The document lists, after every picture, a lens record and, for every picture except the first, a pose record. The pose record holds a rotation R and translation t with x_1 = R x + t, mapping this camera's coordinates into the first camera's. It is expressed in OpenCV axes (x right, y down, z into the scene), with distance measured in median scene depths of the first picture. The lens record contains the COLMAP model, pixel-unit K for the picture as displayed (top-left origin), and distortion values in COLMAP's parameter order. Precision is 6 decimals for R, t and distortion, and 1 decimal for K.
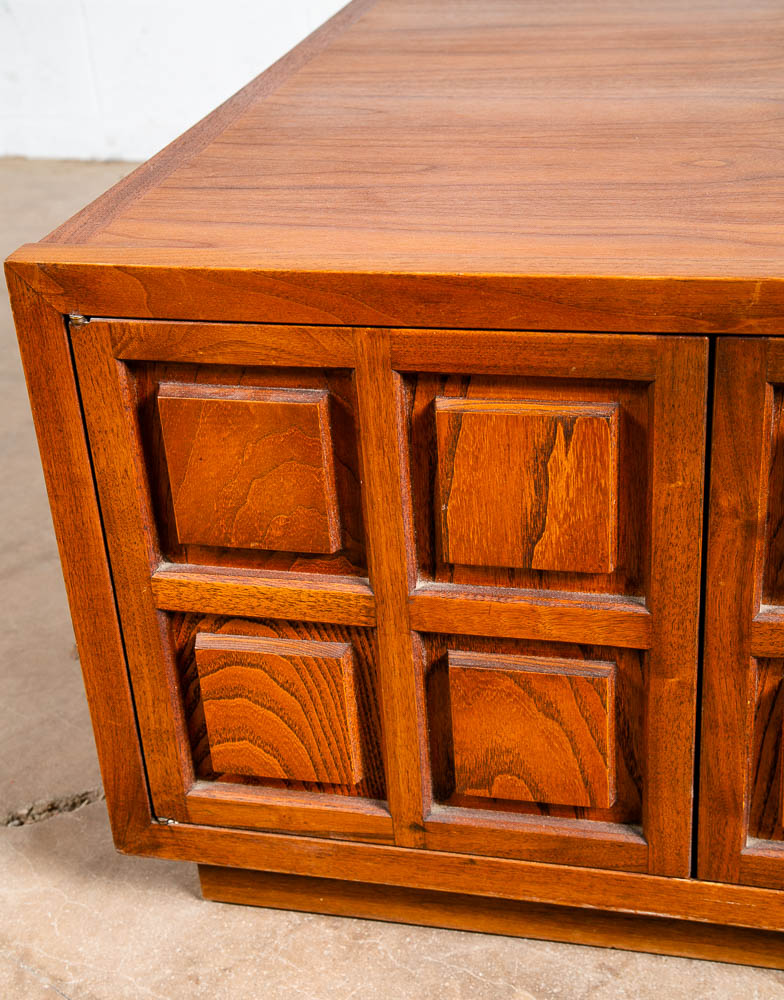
lens RADIAL K [[1624.5, 0, 395.1], [0, 1624.5, 596.4], [0, 0, 1]] dist [0.104471, 0.000000]
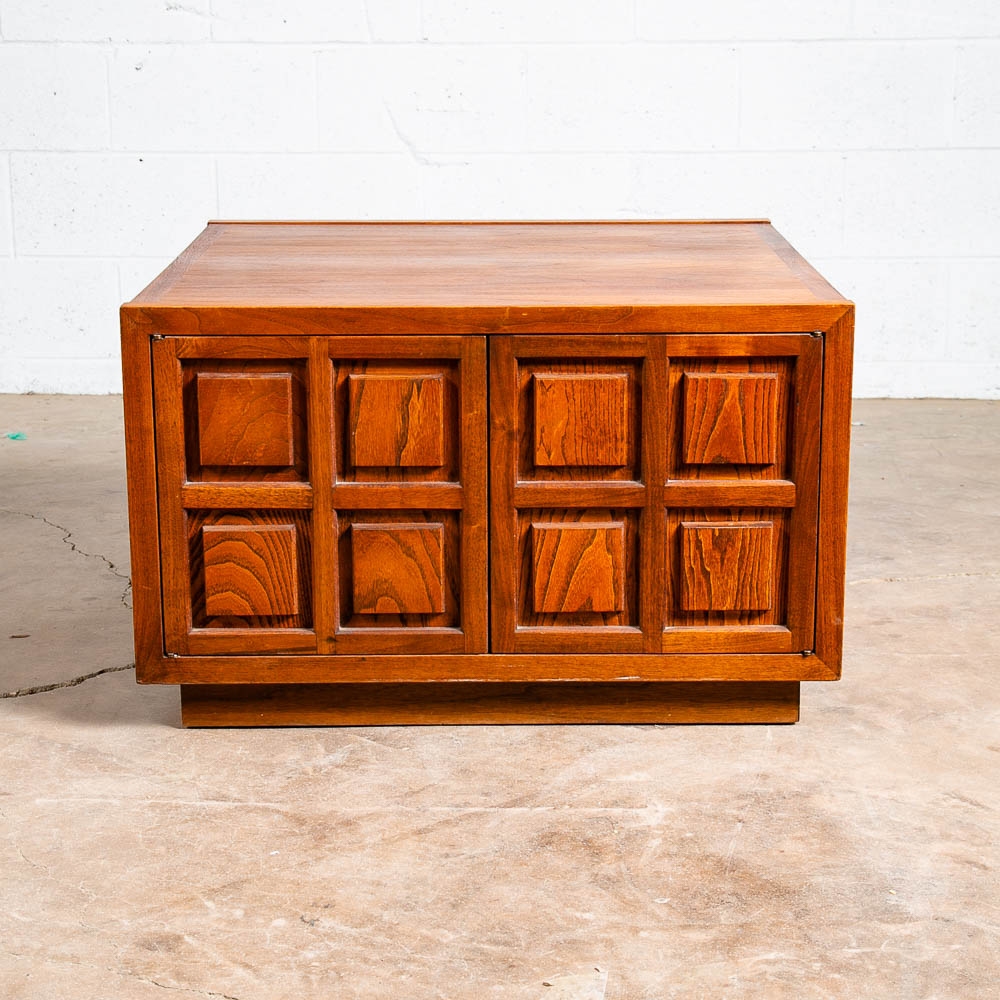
lens RADIAL K [[2211.8, 0, 503.3], [0, 2211.8, 509.5], [0, 0, 1]] dist [0.094394, 0.000000]
pose [[0.967312, -0.001538, 0.253585, -0.433863], [0.073465, 0.958800, -0.274418, 0.715567], [-0.242716, 0.284077, 0.927572, -1.346718]]
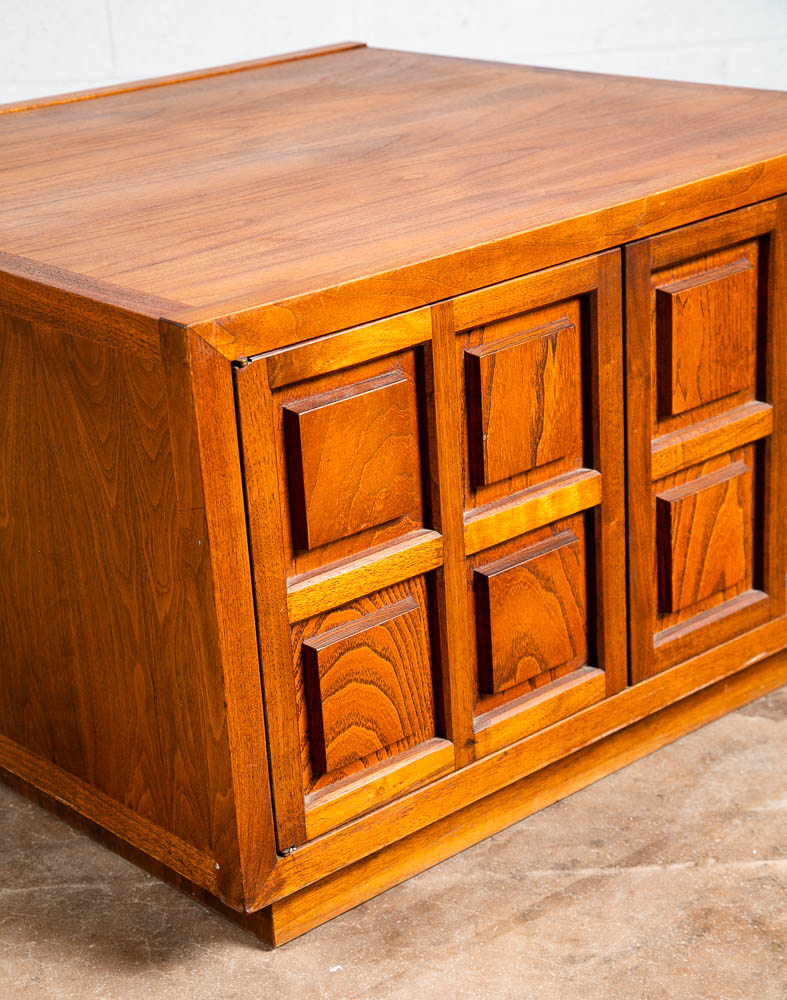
lens RADIAL K [[2066.5, 0, 390.6], [0, 2066.5, 589.3], [0, 0, 1]] dist [0.246241, 0.000000]
pose [[0.568289, -0.294672, 0.768255, -1.205789], [0.433428, 0.900844, 0.024915, -0.019345], [-0.699419, 0.318824, 0.639659, 0.064491]]
